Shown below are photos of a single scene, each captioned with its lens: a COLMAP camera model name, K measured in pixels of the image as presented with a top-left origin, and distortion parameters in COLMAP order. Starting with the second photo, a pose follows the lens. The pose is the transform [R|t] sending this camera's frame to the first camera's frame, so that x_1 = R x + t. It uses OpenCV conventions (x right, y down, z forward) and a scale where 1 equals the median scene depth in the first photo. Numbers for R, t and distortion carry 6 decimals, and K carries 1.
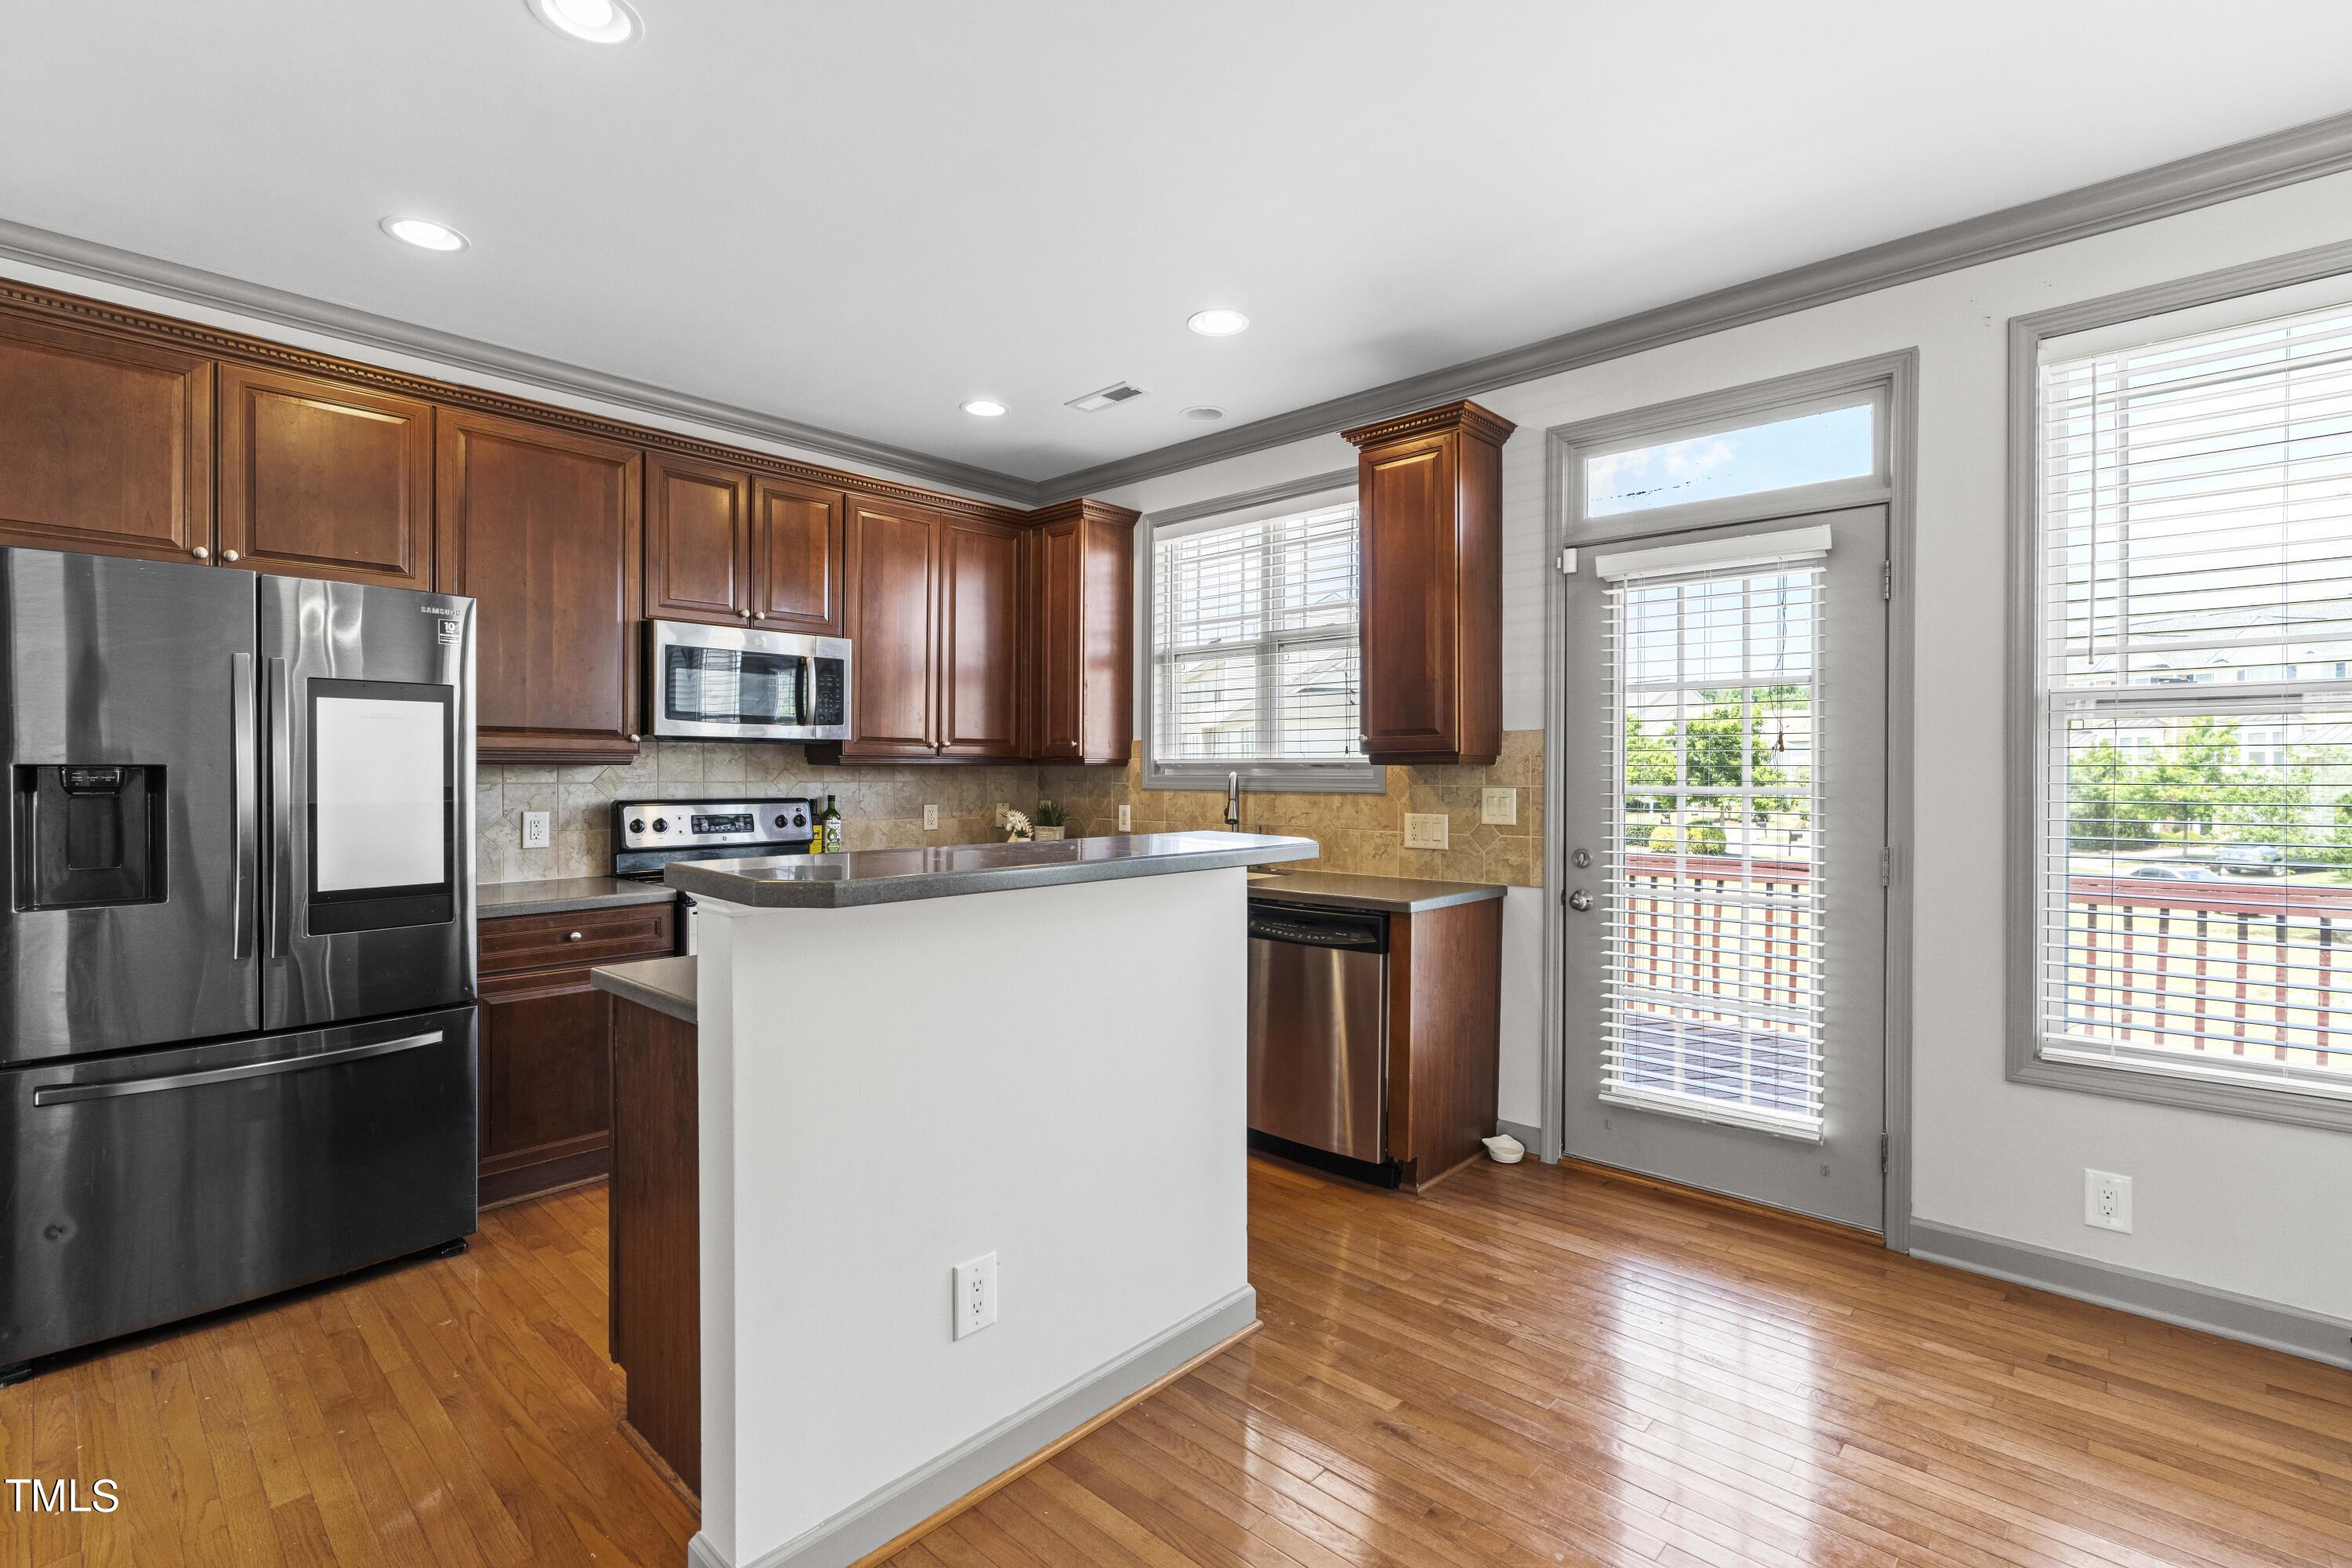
lens RADIAL K [[1067.2, 0, 1188.1], [0, 1067.2, 781.6], [0, 0, 1]] dist [-0.006237, 0.001086]
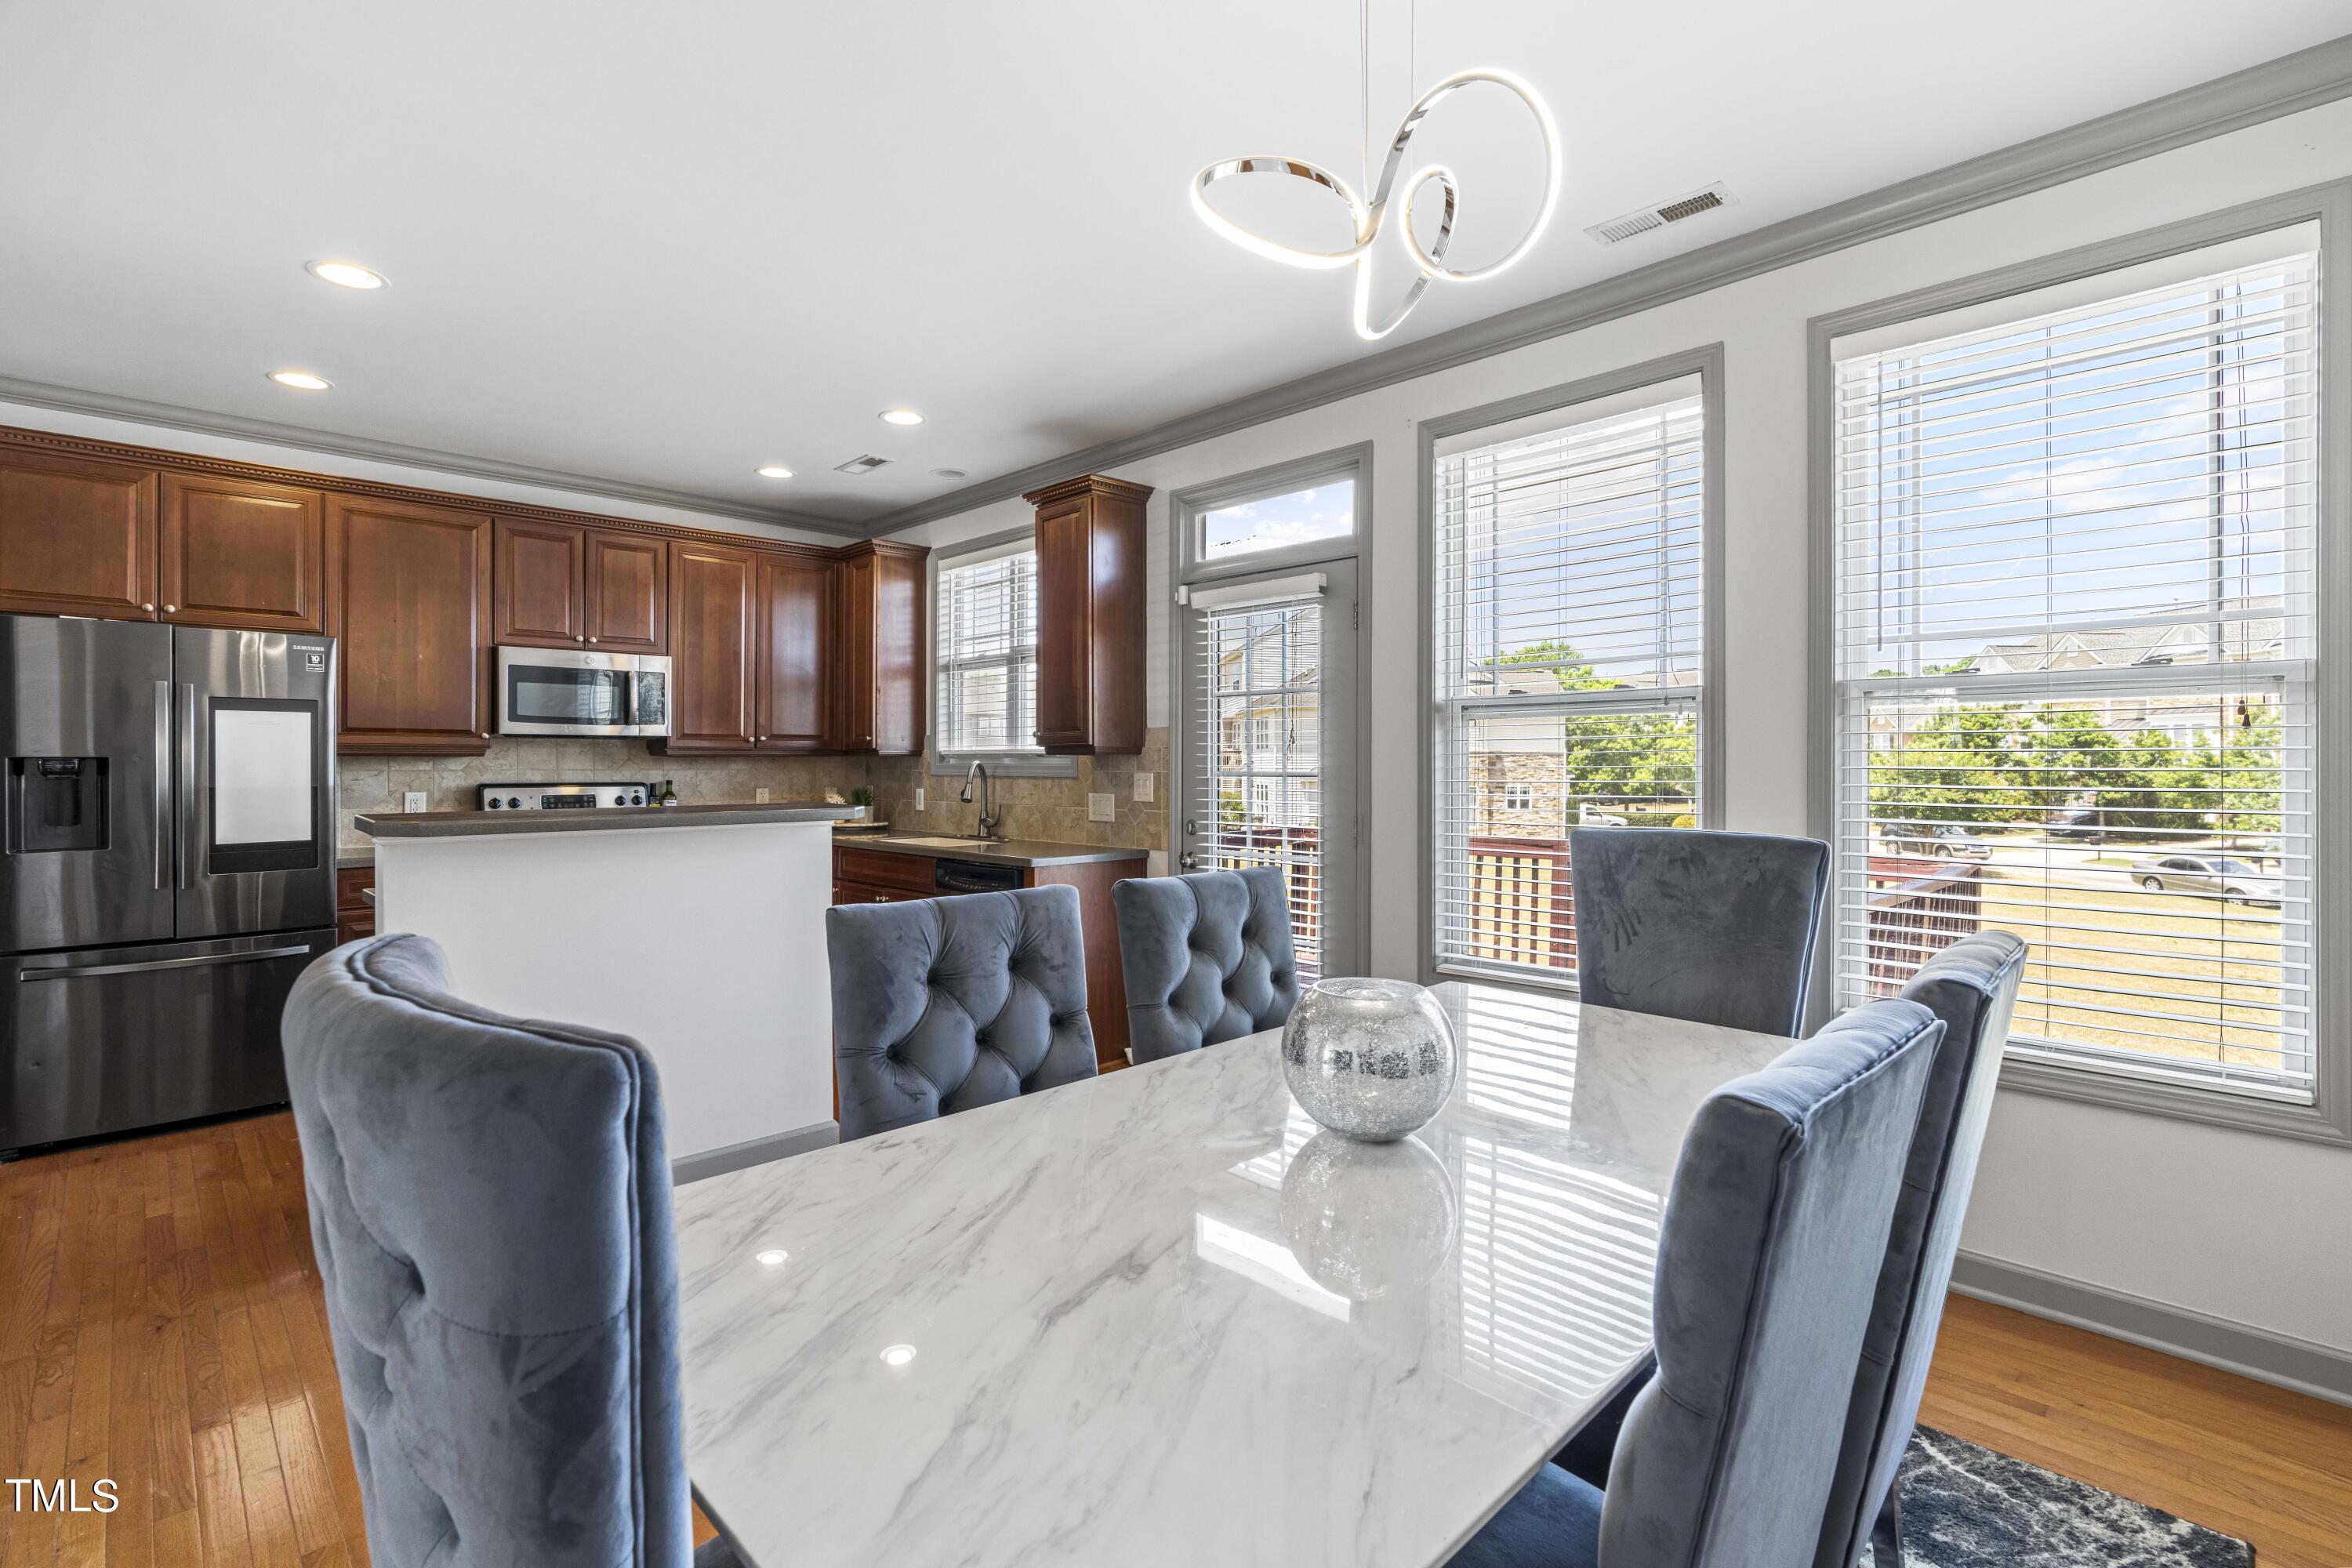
lens RADIAL K [[1067.2, 0, 1170.6], [0, 1067.2, 770.3], [0, 0, 1]] dist [-0.006237, 0.001086]
pose [[0.998755, -0.001685, -0.049861, 0.402317], [0.001578, 0.999996, -0.002183, 0.005981], [0.049865, 0.002101, 0.998754, -0.277971]]
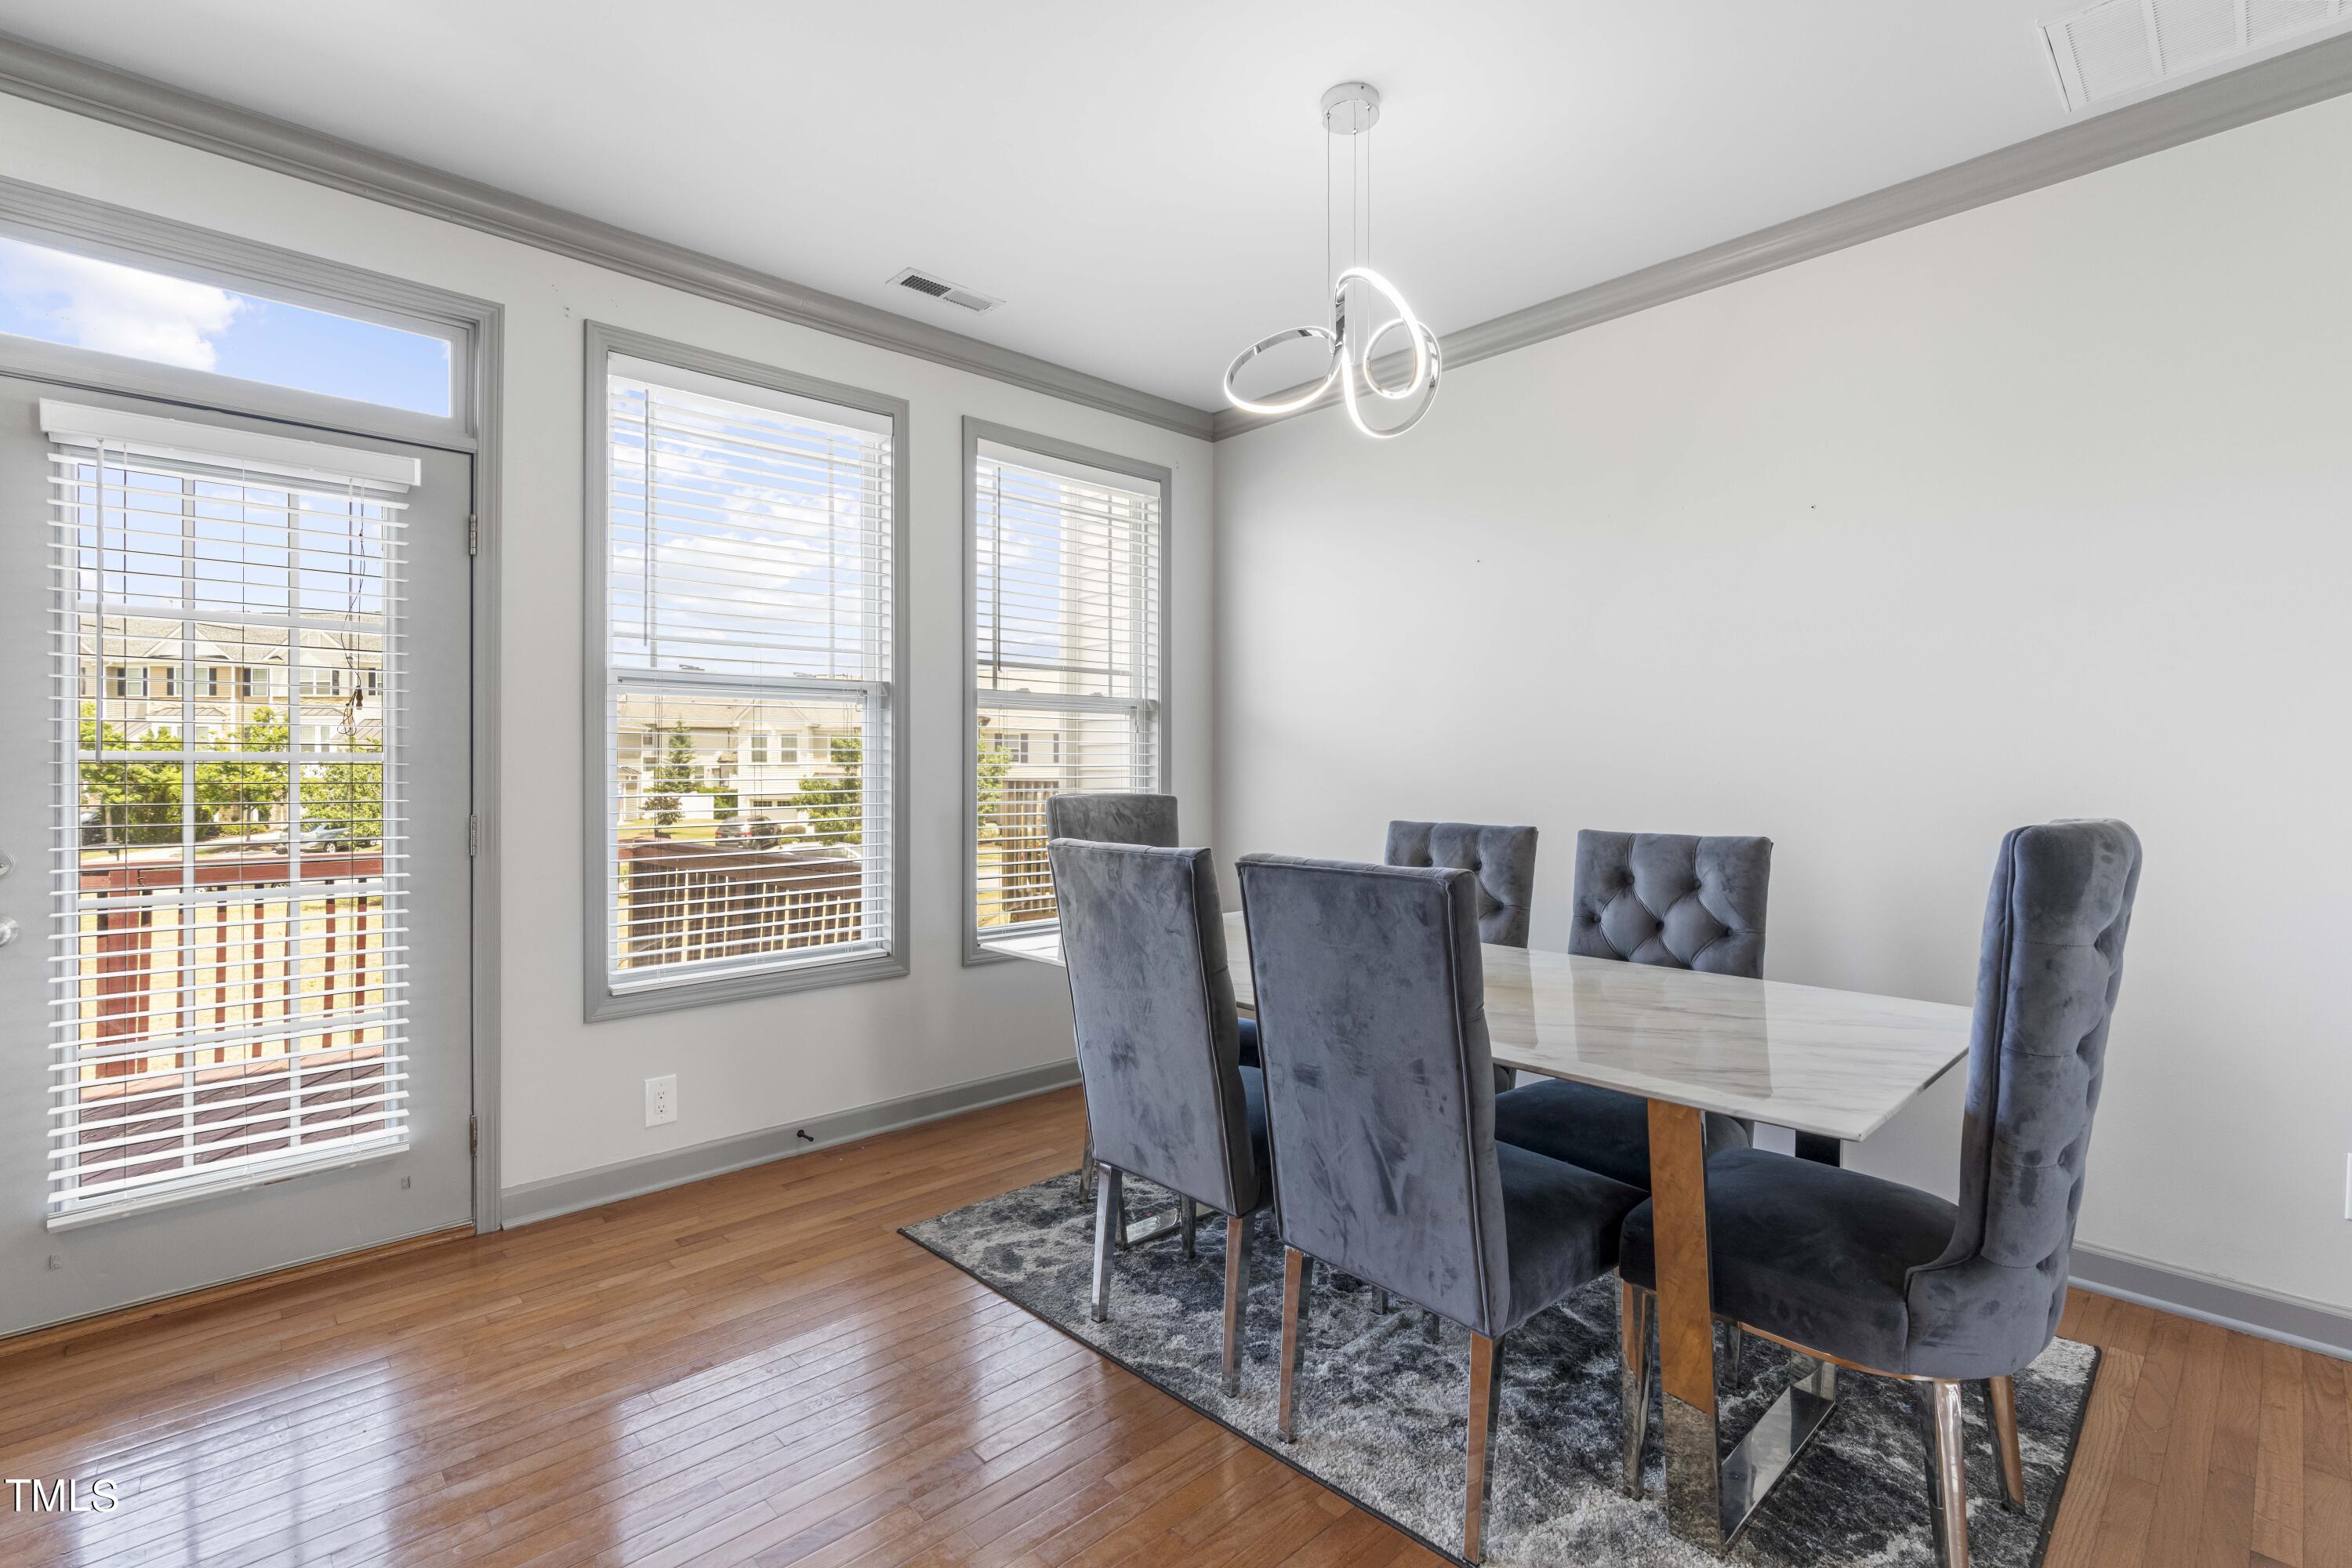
lens RADIAL K [[1067.2, 0, 1184.7], [0, 1067.2, 774.1], [0, 0, 1]] dist [-0.006237, 0.001086]
pose [[0.066461, -0.009038, 0.997748, -0.208413], [0.007935, 0.999932, 0.008529, 0.017573], [-0.997757, 0.007351, 0.066529, 0.247093]]
